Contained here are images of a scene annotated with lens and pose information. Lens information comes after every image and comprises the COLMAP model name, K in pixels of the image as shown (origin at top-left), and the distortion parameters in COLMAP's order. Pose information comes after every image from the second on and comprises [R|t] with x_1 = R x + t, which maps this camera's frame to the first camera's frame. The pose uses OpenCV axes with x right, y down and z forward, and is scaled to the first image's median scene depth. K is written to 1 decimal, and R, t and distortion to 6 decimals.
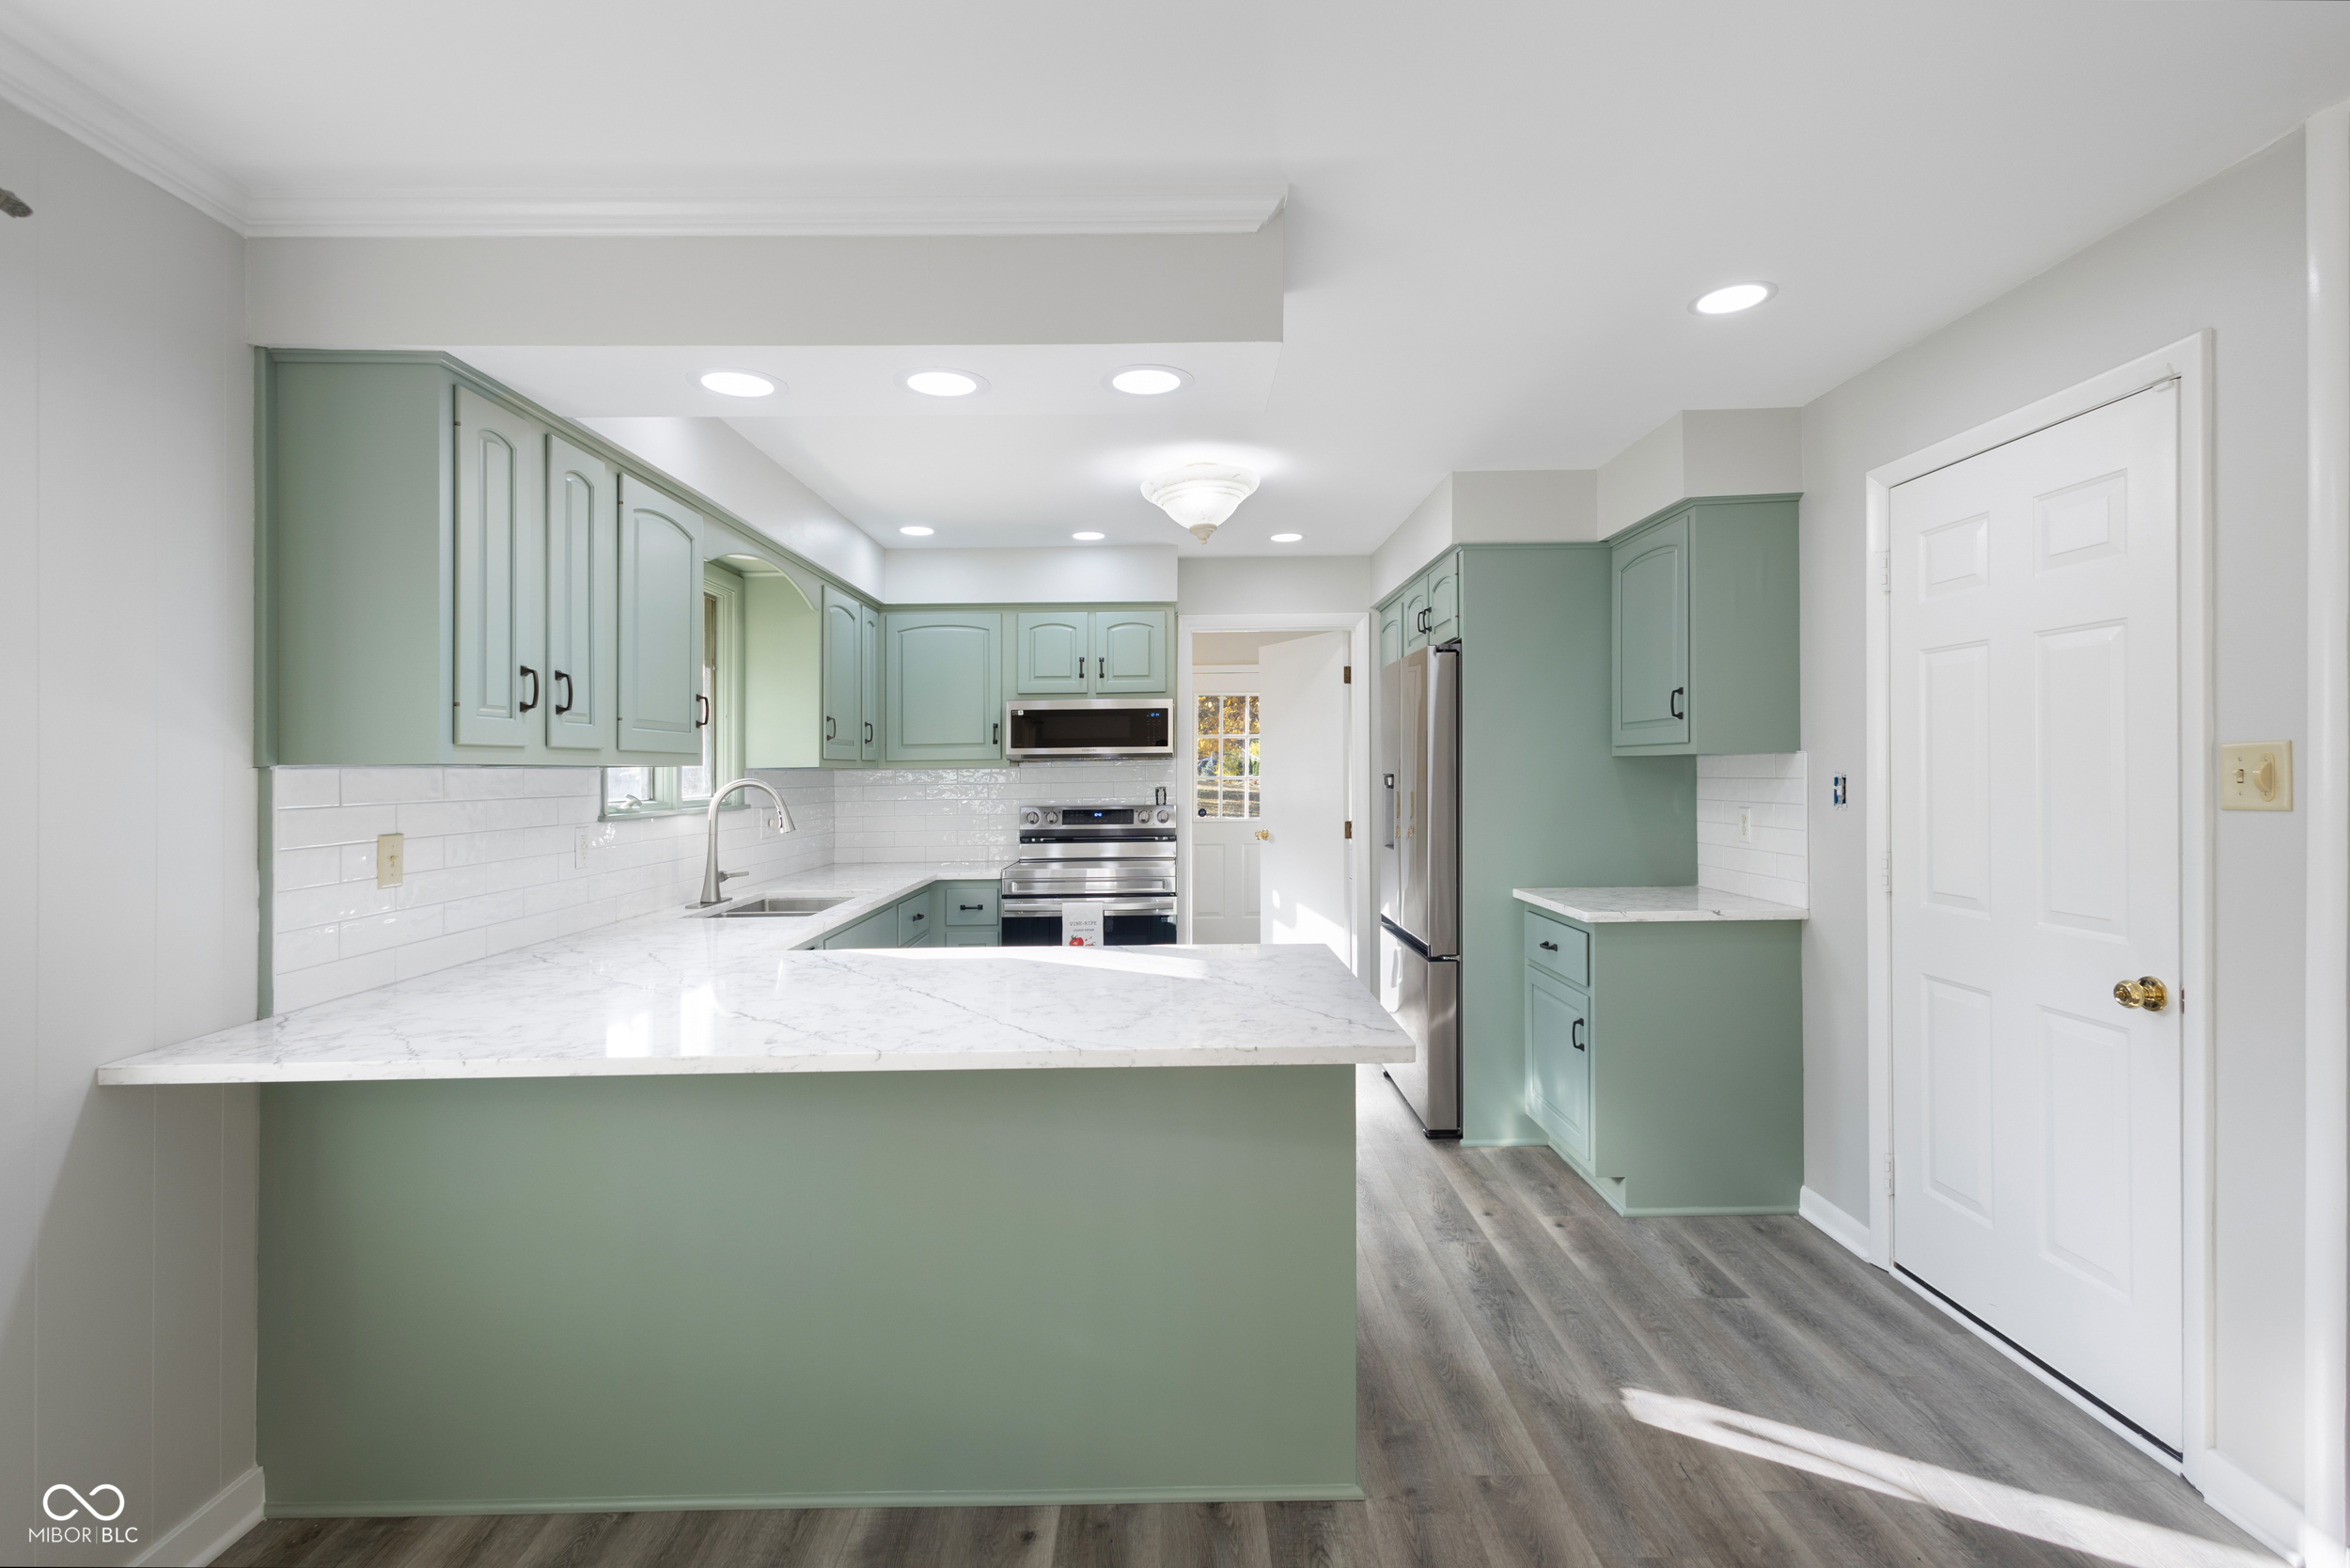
lens RADIAL K [[1093.0, 0, 1154.6], [0, 1093.0, 782.6], [0, 0, 1]] dist [0.009795, -0.003559]
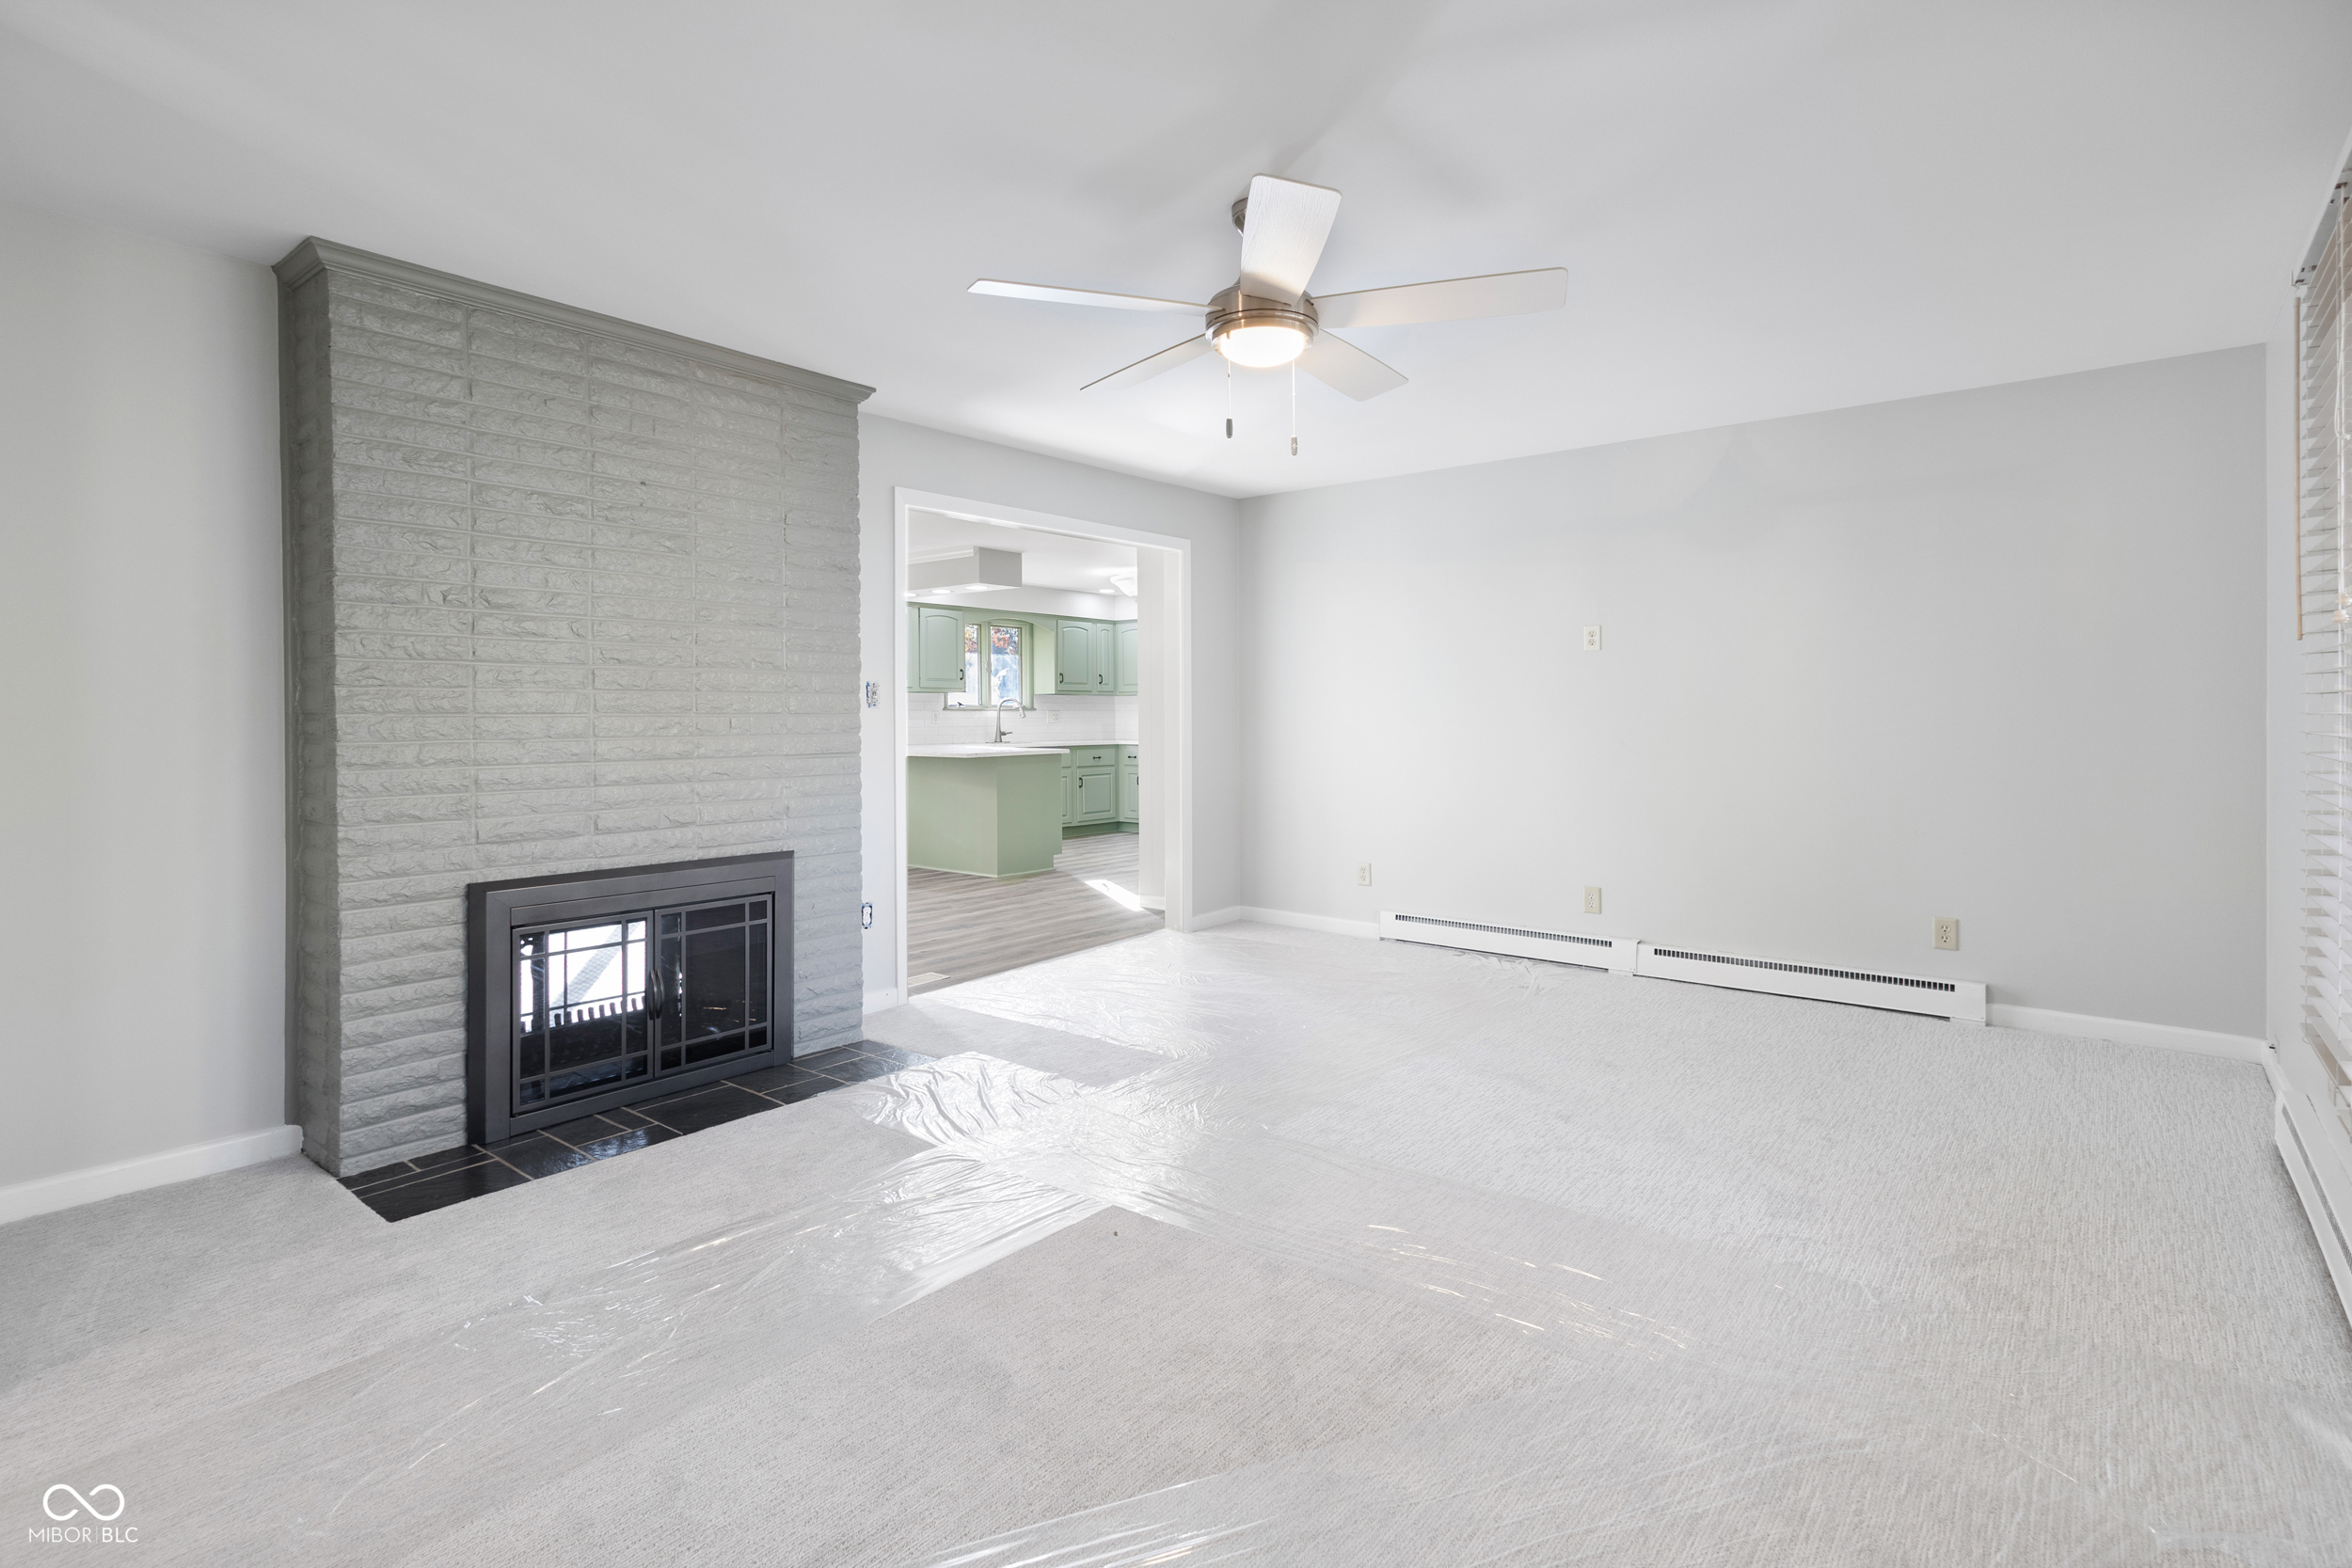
lens RADIAL K [[1093.8, 0, 1205.6], [0, 1093.8, 707.0], [0, 0, 1]] dist [0.009795, -0.003559]
pose [[0.794130, 0.002441, -0.607743, 1.635568], [-0.005289, 0.999982, -0.002895, 0.022720], [0.607725, 0.005514, 0.794129, -0.839732]]
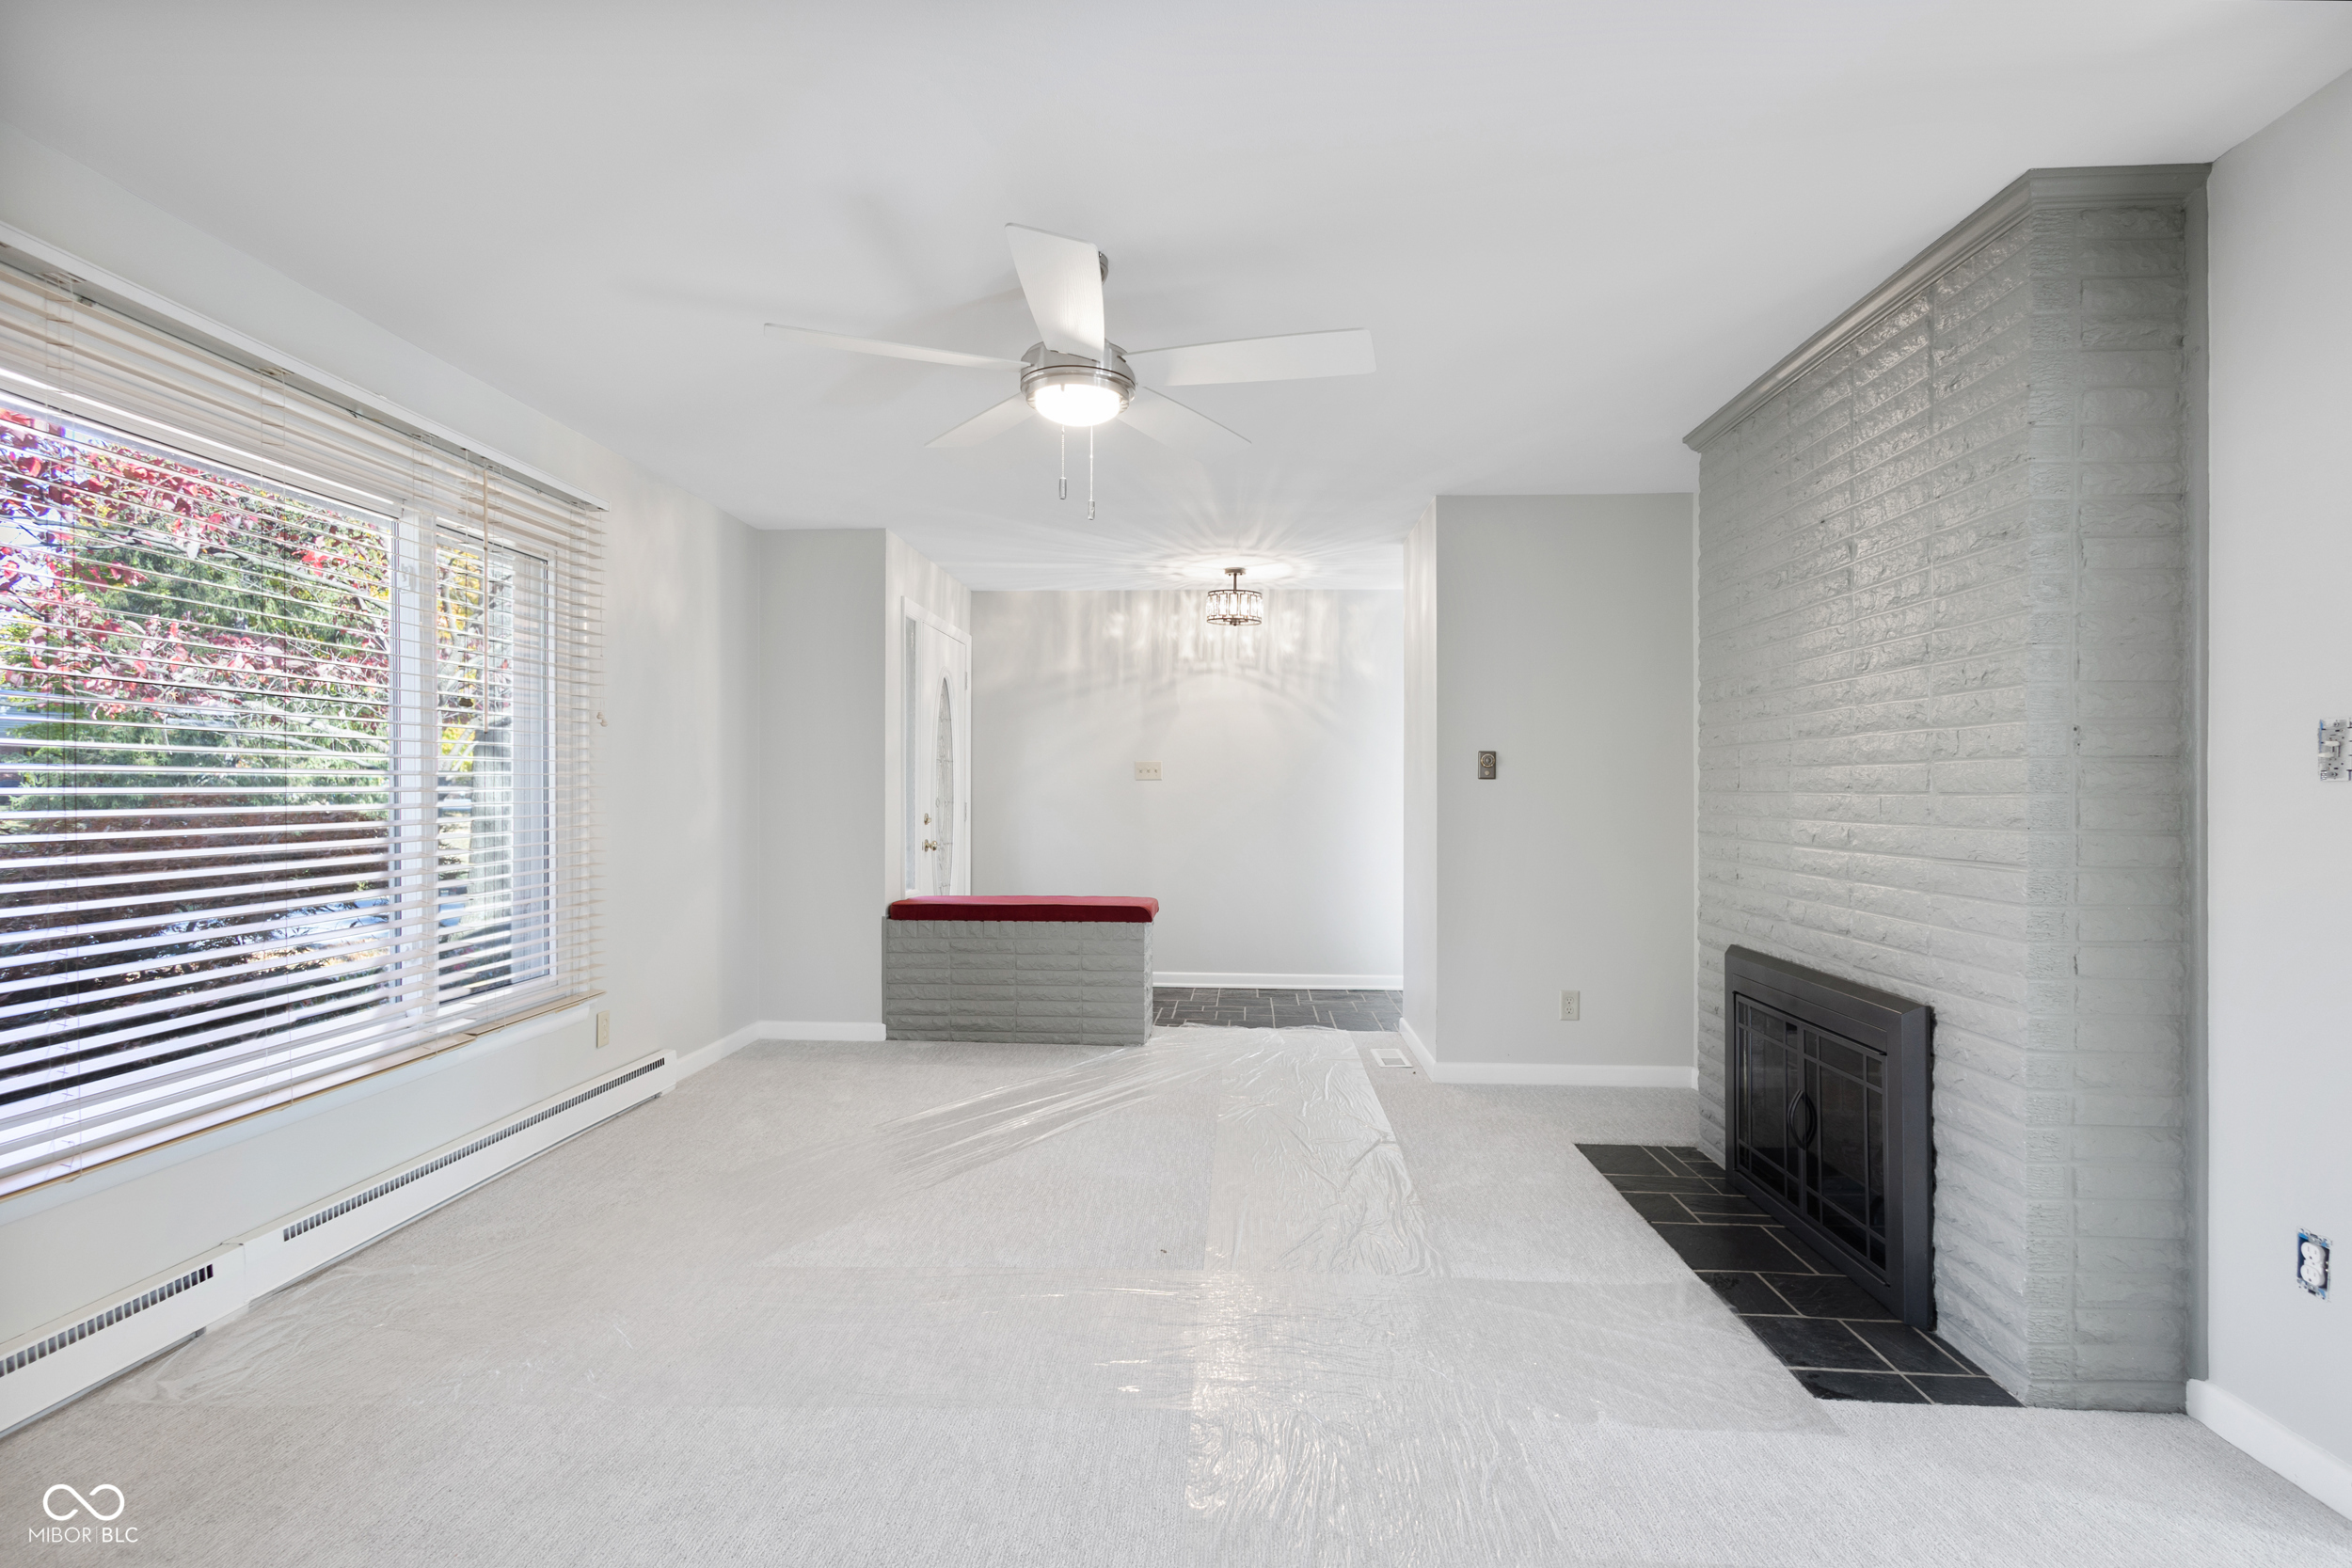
lens RADIAL K [[1093.8, 0, 1158.0], [0, 1093.8, 793.3], [0, 0, 1]] dist [0.009795, -0.003559]
pose [[-0.998956, 0.001948, 0.045647, 1.142895], [0.002223, 0.999980, 0.005962, 0.023895], [-0.045634, 0.006058, -0.998940, 0.400196]]
